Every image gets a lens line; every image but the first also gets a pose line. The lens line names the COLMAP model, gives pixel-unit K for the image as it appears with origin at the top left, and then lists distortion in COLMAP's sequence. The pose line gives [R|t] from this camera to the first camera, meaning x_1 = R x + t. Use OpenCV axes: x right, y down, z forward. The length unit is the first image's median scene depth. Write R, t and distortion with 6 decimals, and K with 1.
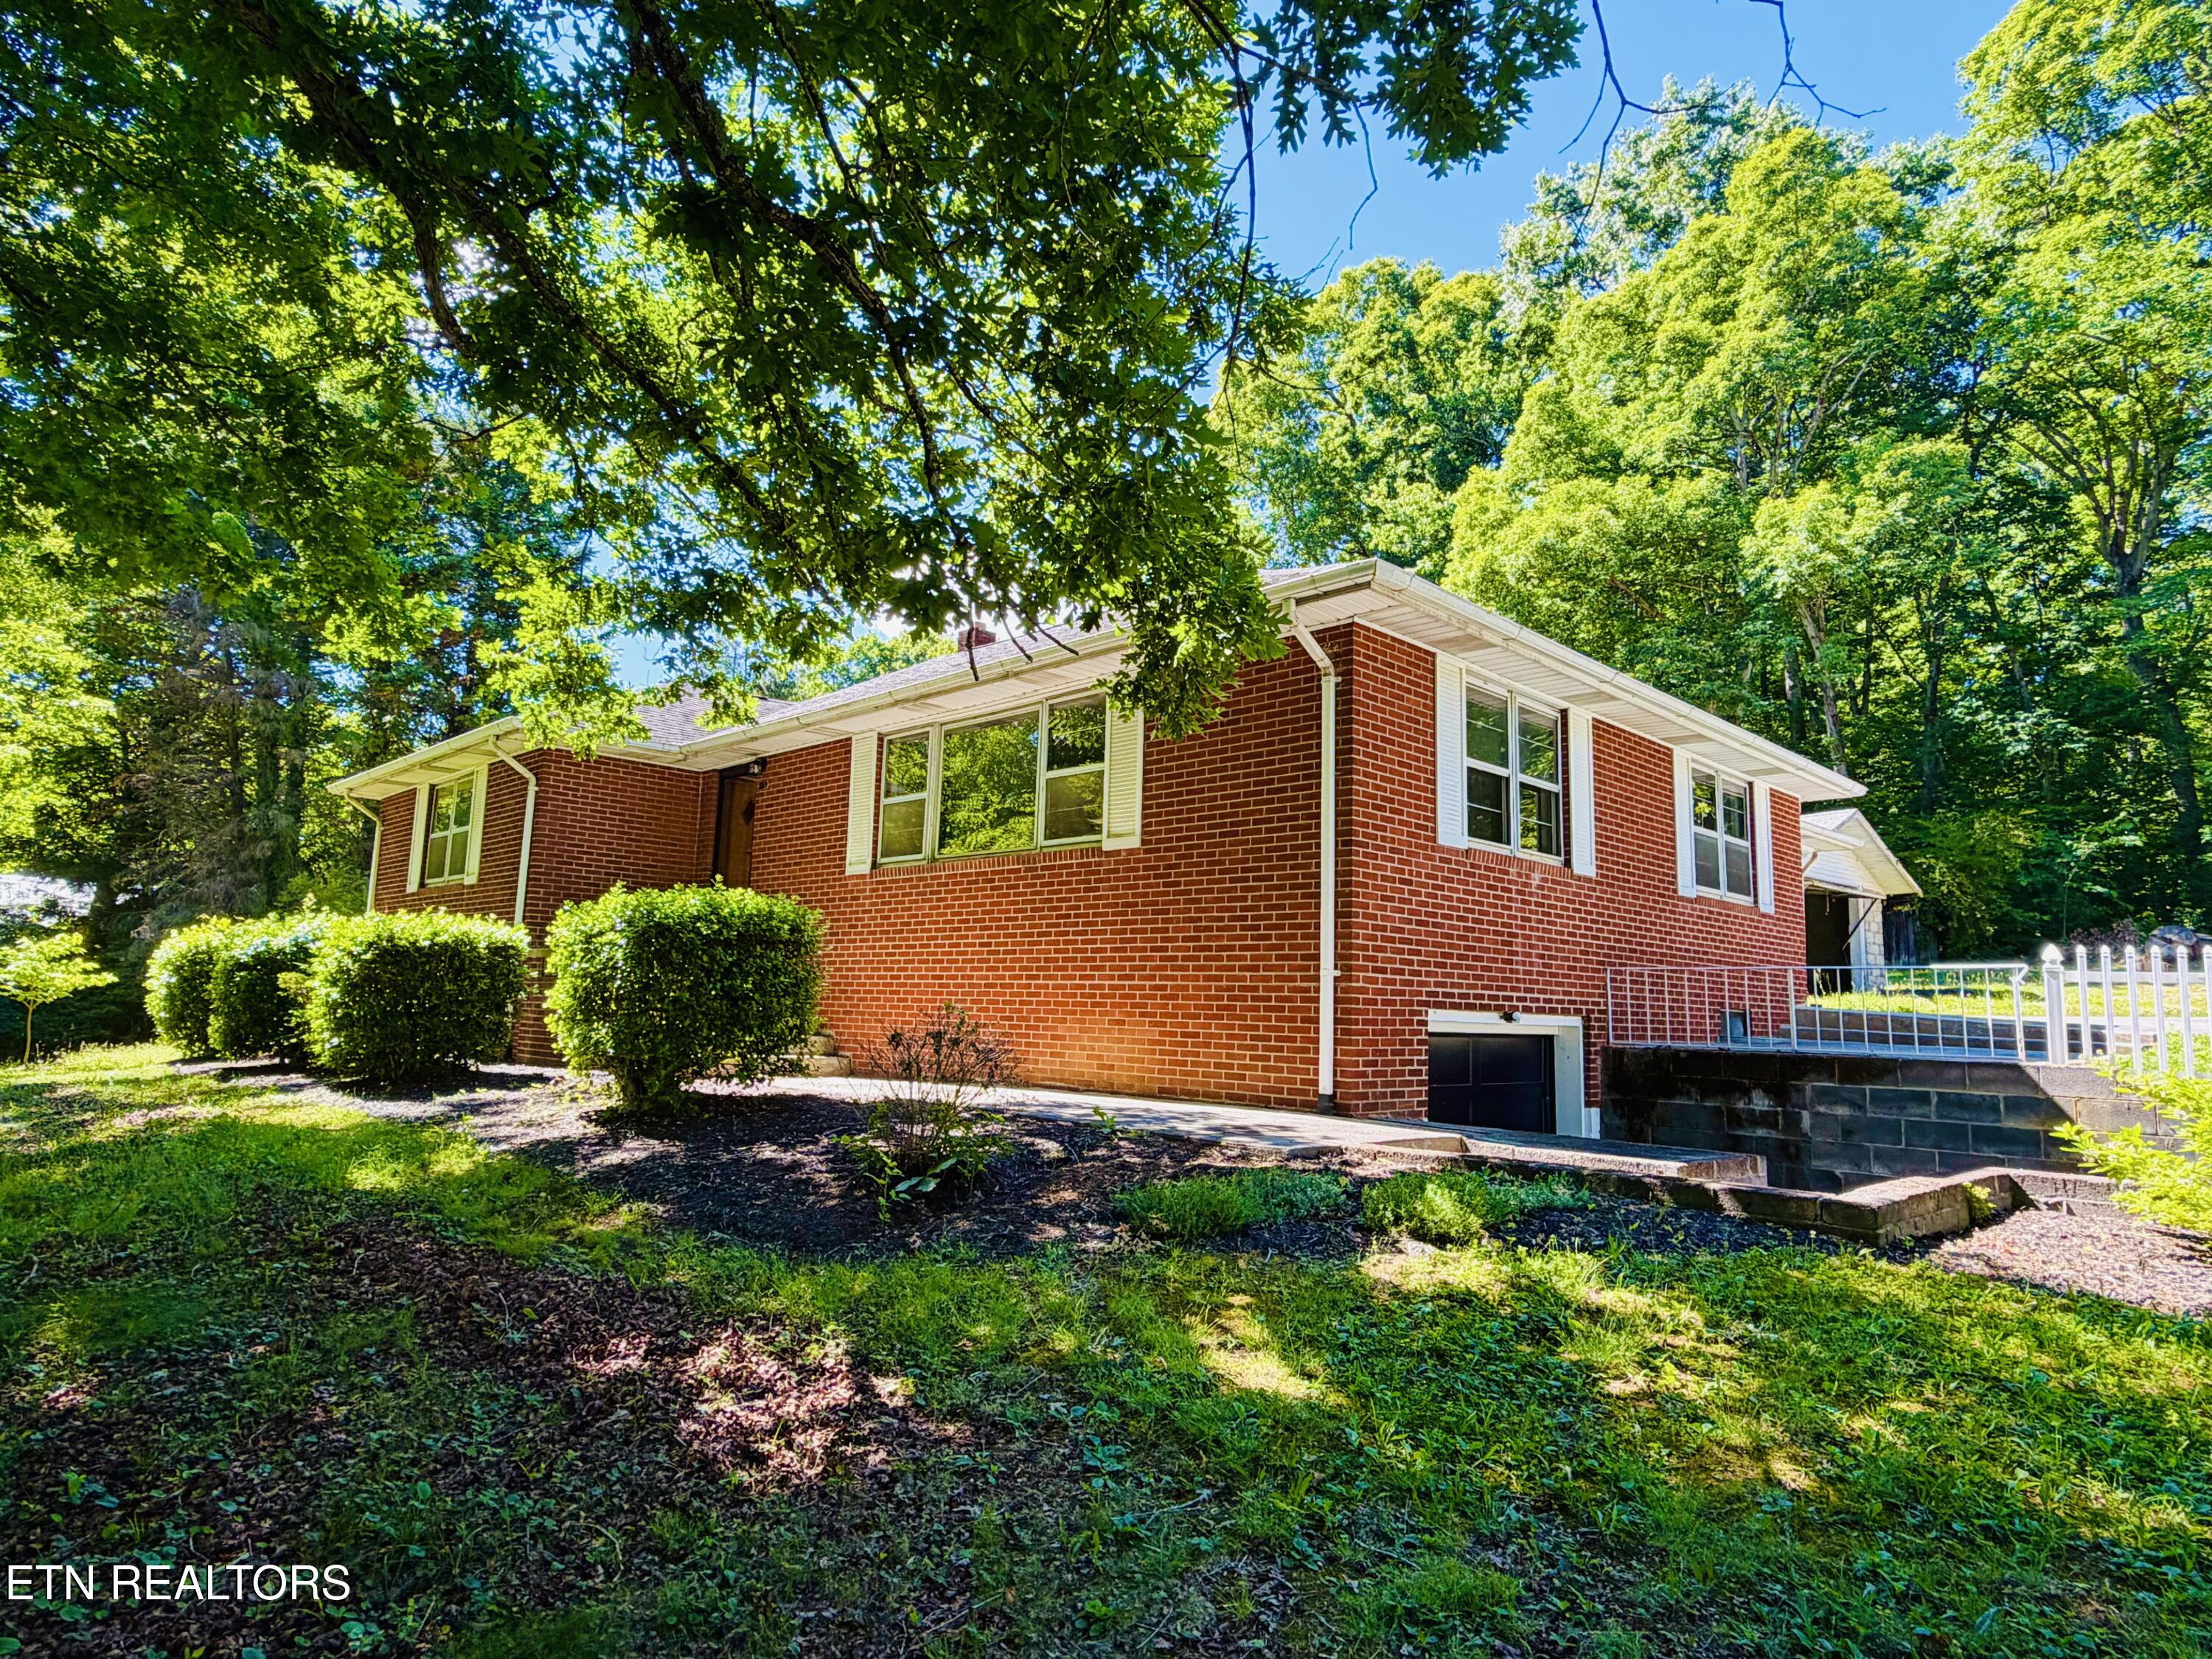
lens RADIAL K [[1288.5, 0, 1106.0], [0, 1288.5, 829.5], [0, 0, 1]] dist [0.002985, 0.001100]
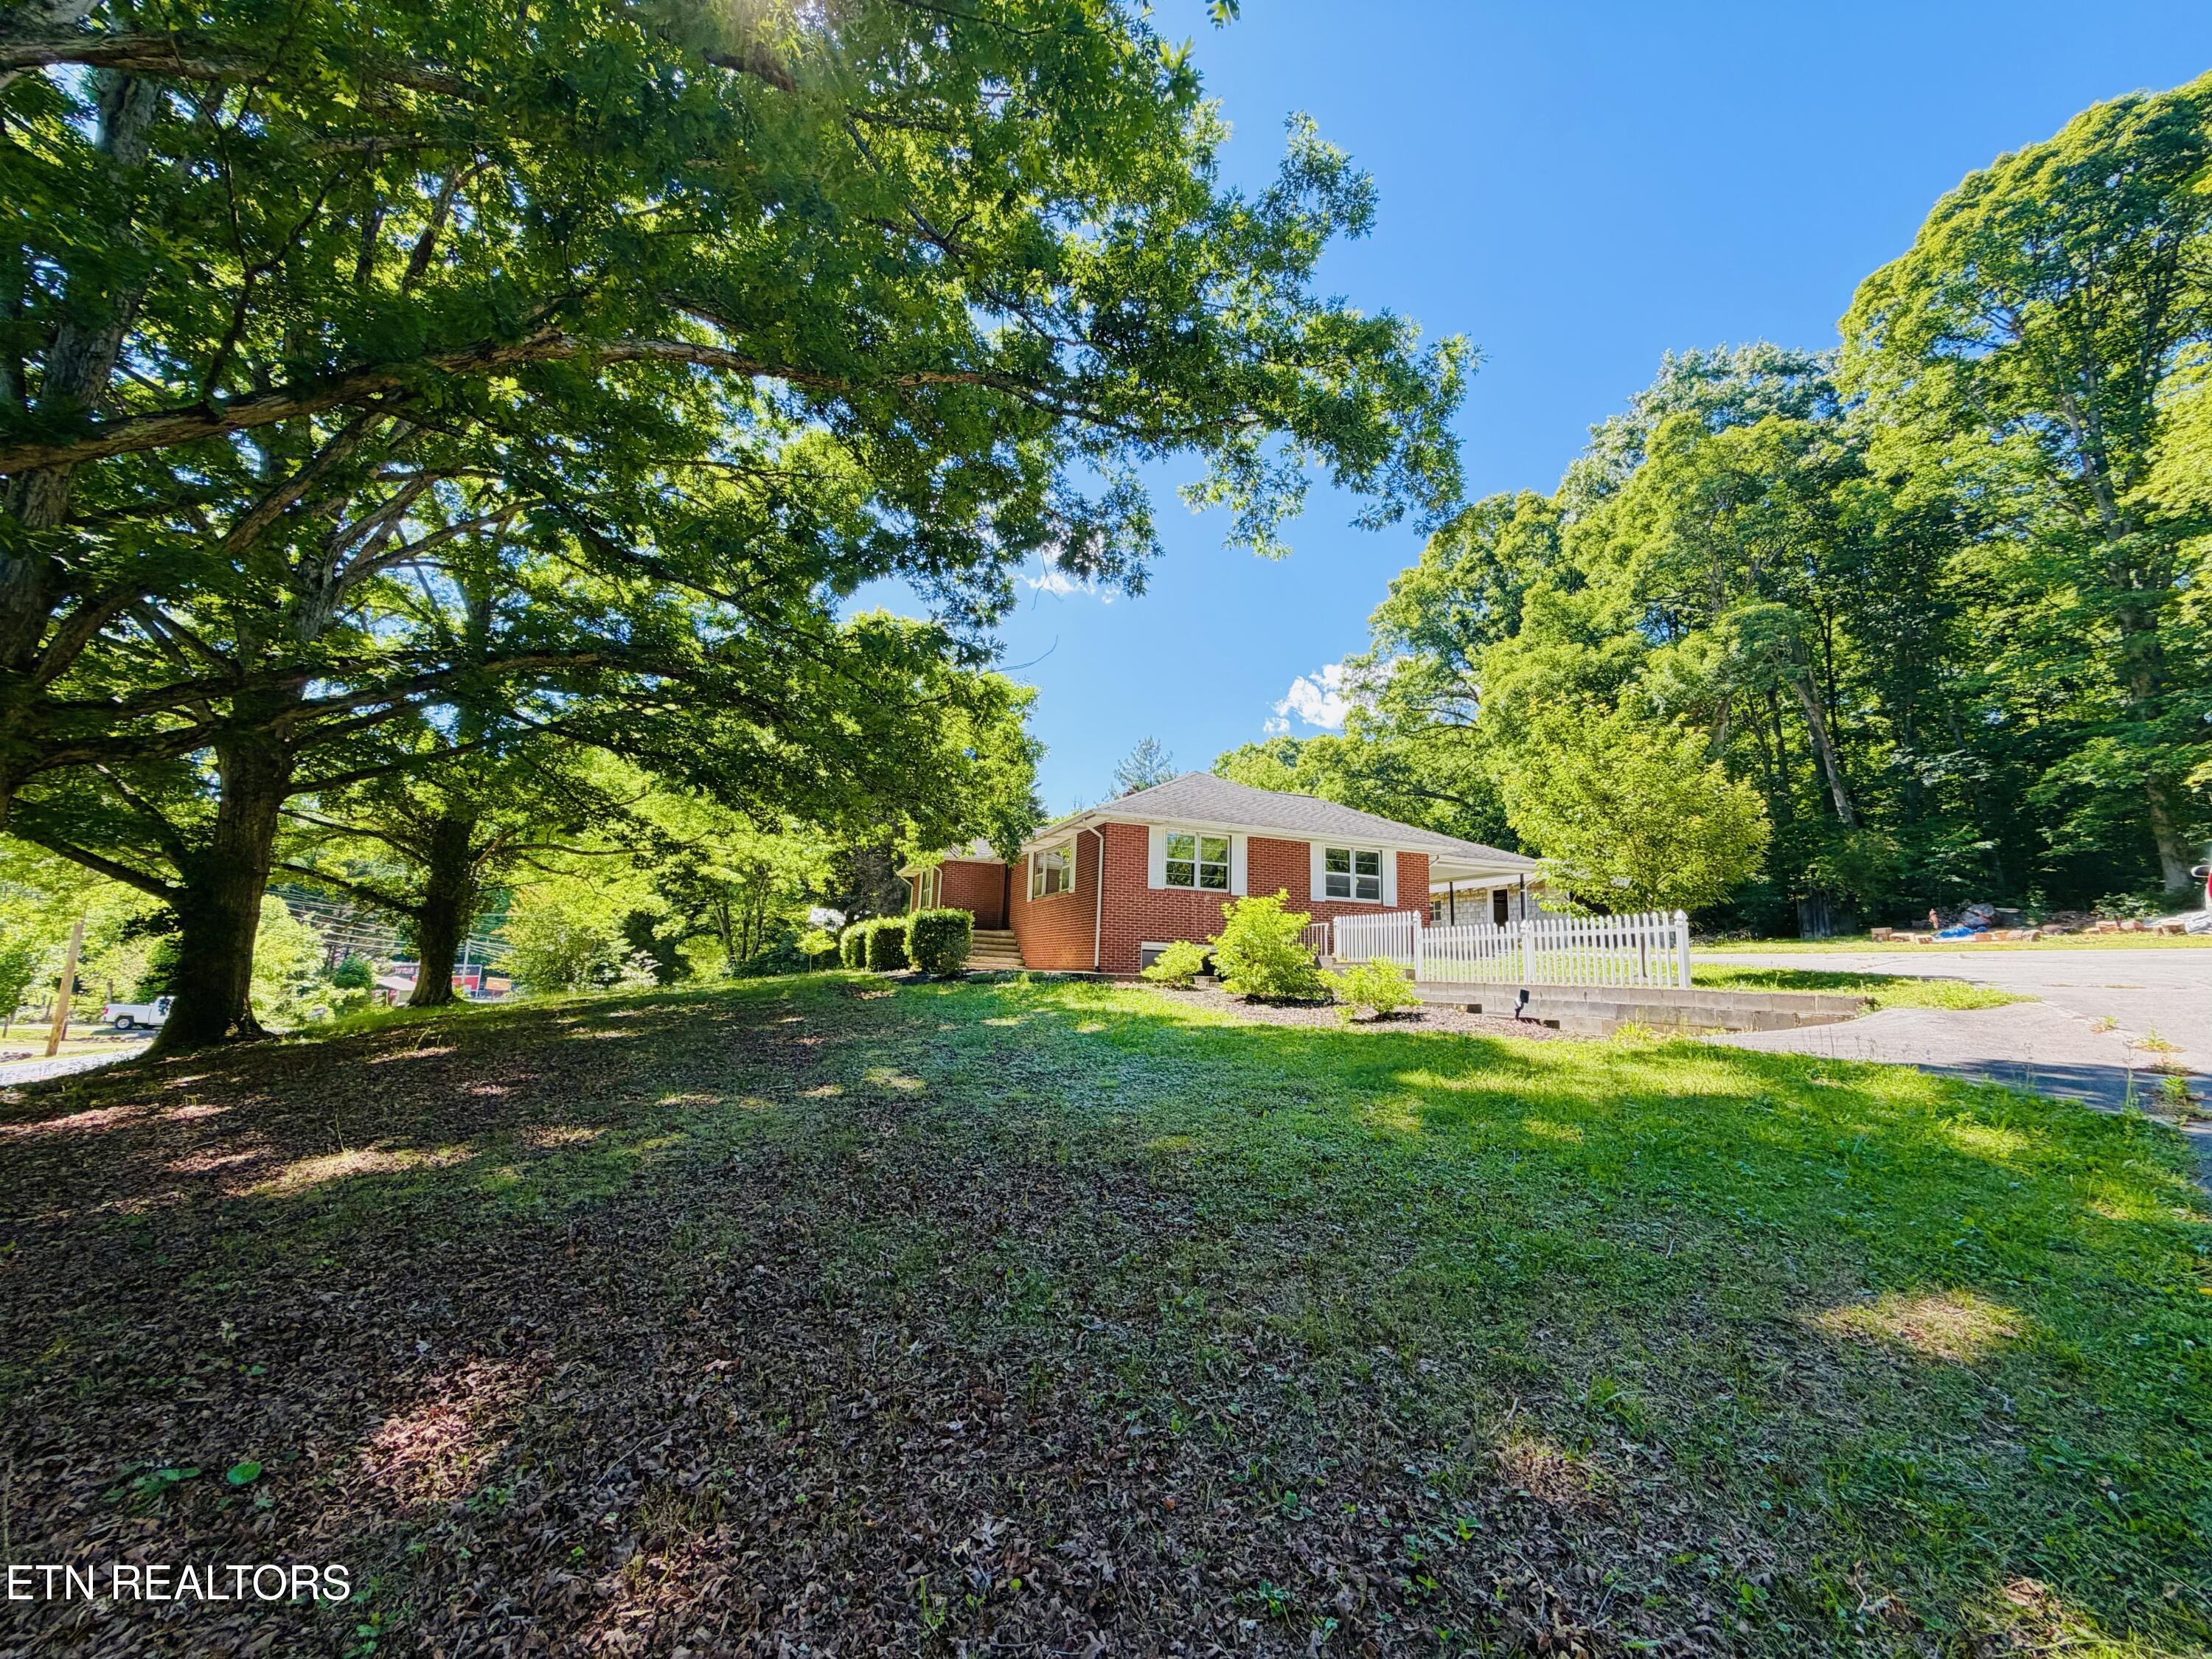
lens RADIAL K [[879.4, 0, 1106.0], [0, 879.4, 829.5], [0, 0, 1]] dist [-0.000812, 0.000037]
pose [[0.916810, -0.062584, -0.394388, 0.590230], [0.048582, 0.997787, -0.045398, -0.022203], [0.396357, 0.022461, 0.917822, -0.570324]]
